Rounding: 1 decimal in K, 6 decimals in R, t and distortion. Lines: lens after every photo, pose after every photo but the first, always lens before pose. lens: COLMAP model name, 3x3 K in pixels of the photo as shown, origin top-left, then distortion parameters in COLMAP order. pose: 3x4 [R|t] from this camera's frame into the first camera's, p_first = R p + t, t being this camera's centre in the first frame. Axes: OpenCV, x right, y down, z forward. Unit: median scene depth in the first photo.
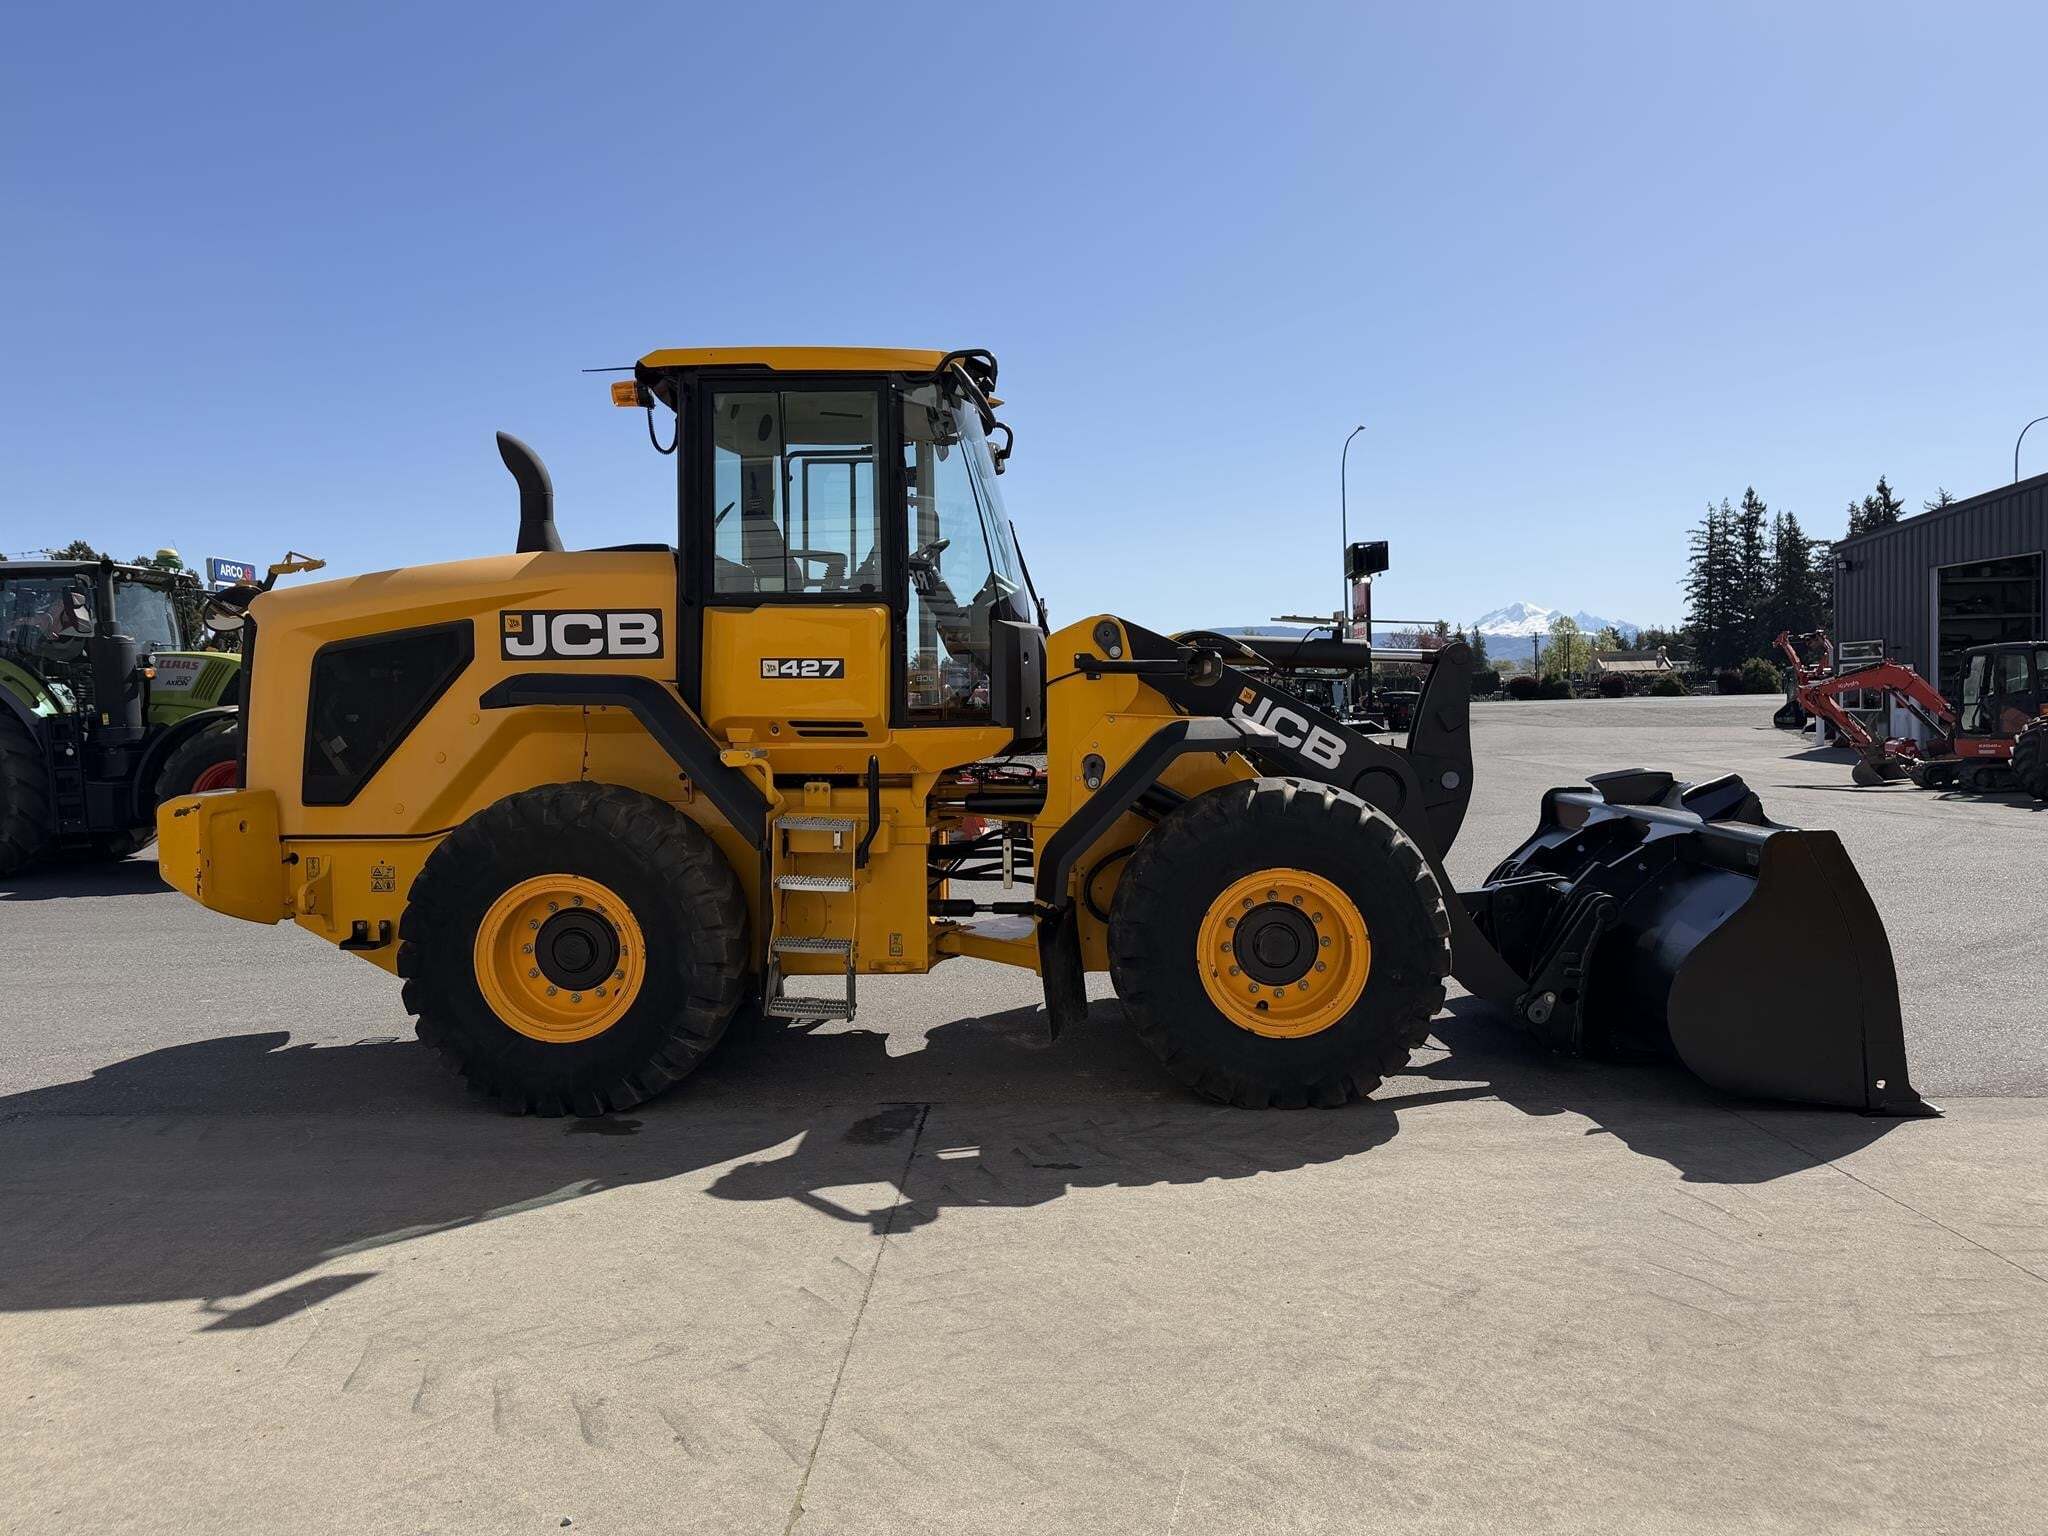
lens RADIAL K [[1455.0, 0, 1025.6], [0, 1455.0, 763.4], [0, 0, 1]] dist [0.029760, -0.043430]
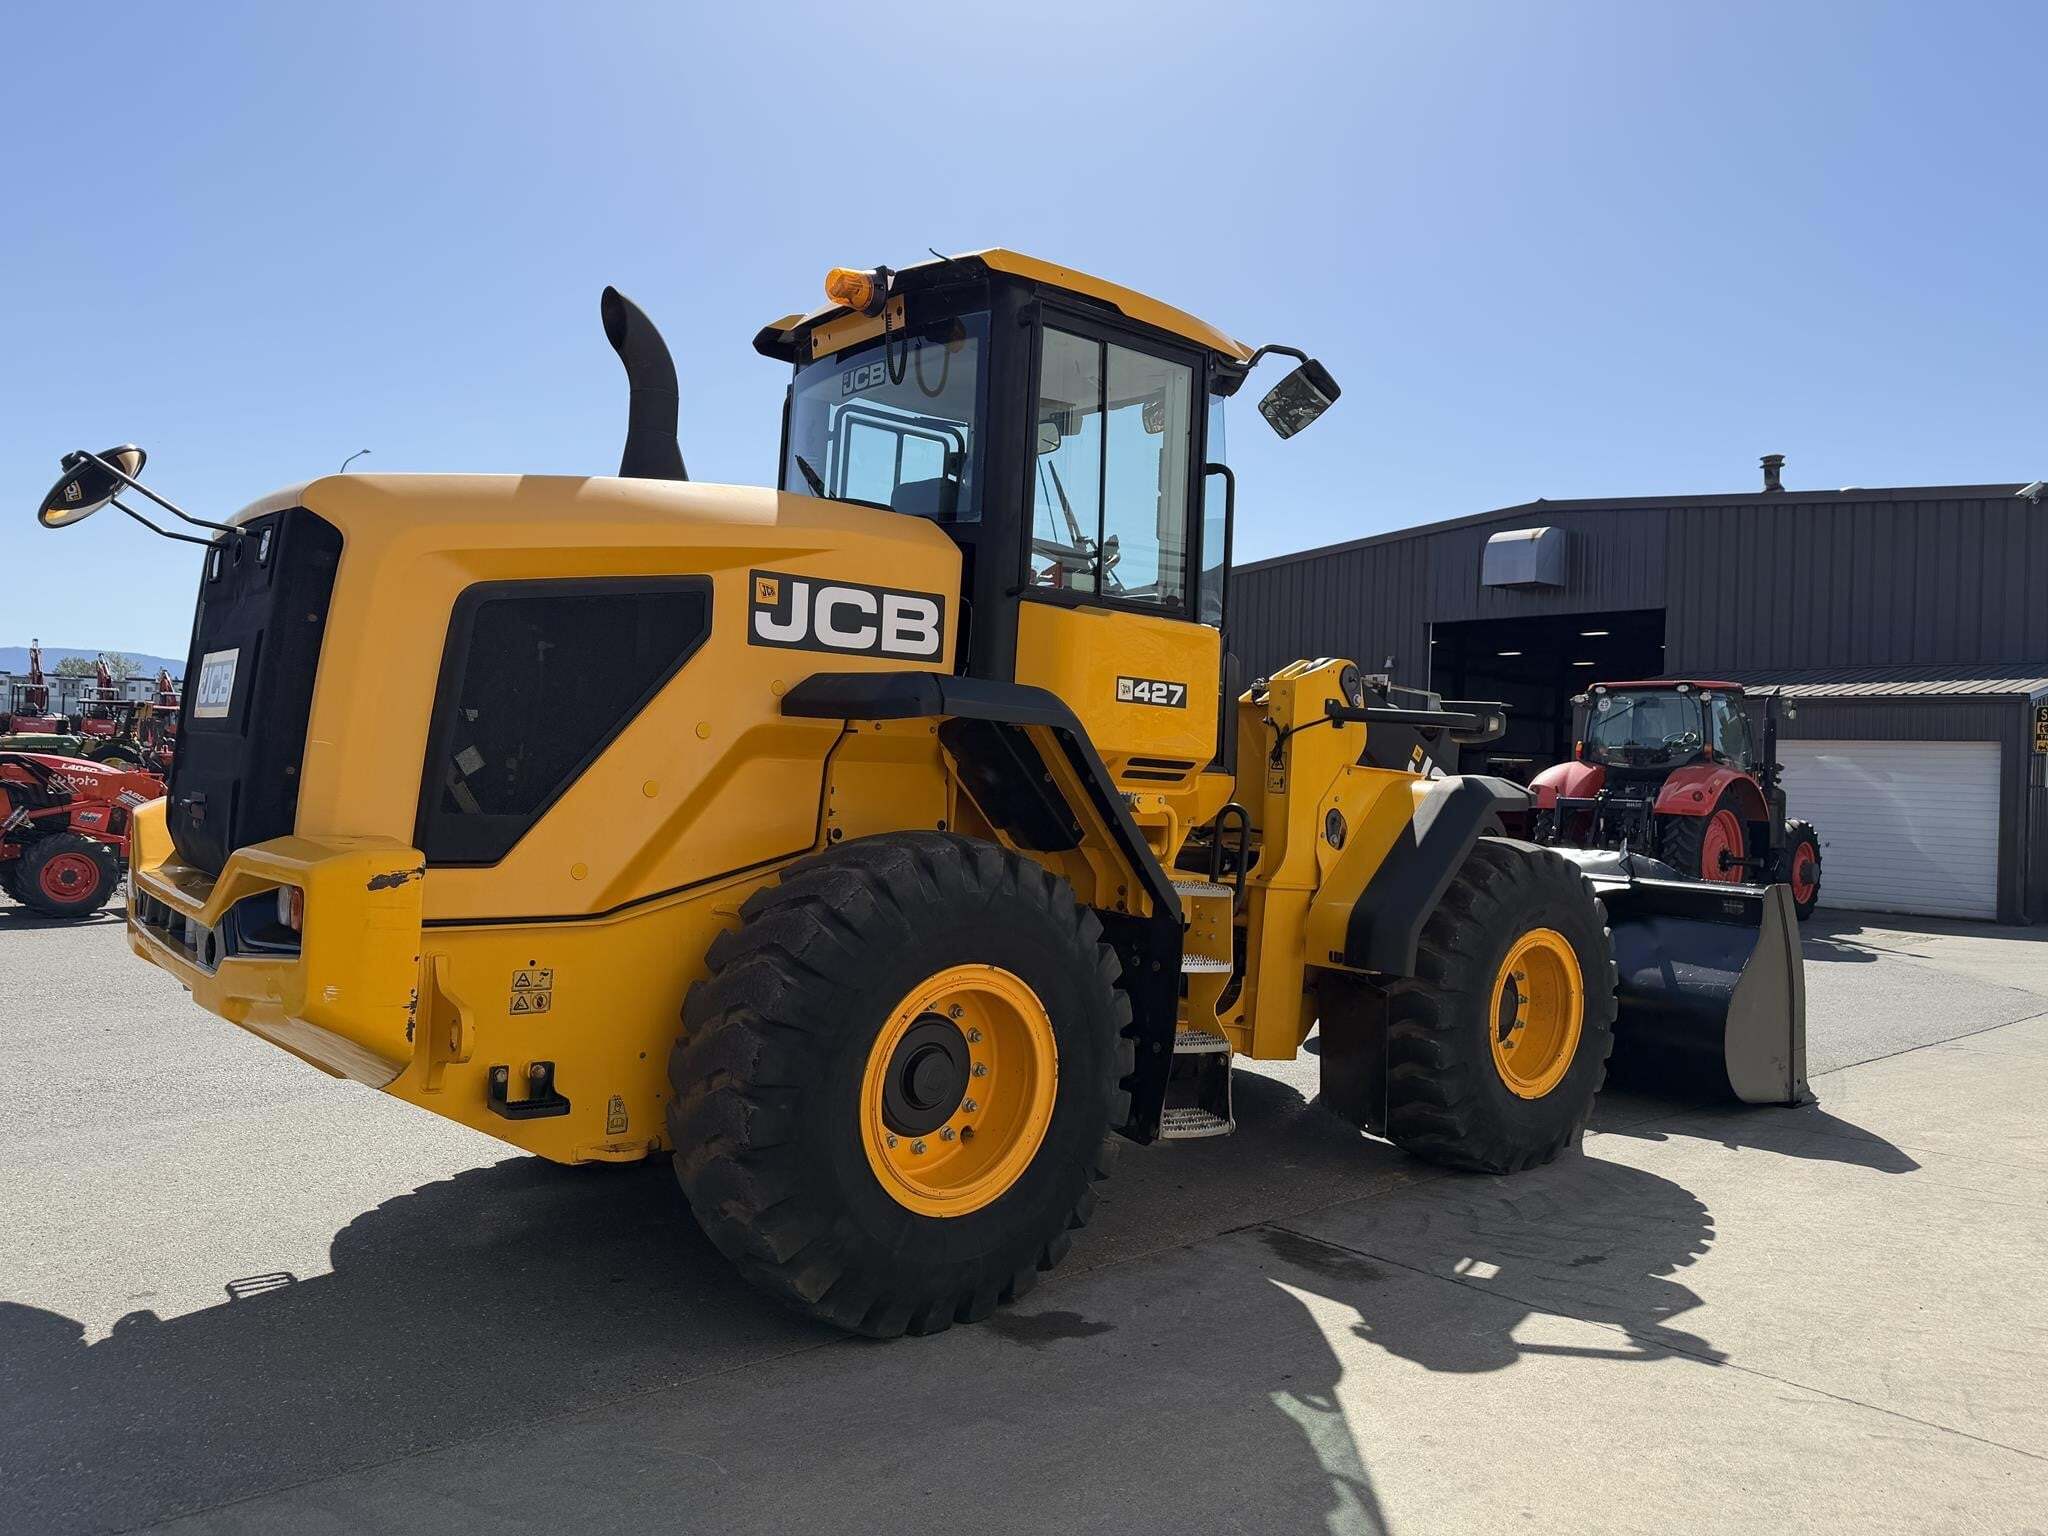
lens RADIAL K [[1517.8, 0, 1027.3], [0, 1517.8, 753.2], [0, 0, 1]] dist [0.030223, -0.000766]
pose [[0.742538, 0.048843, 0.668021, -0.722201], [-0.015229, 0.998311, -0.056065, 0.014724], [-0.669631, 0.031457, 0.742027, 0.411029]]
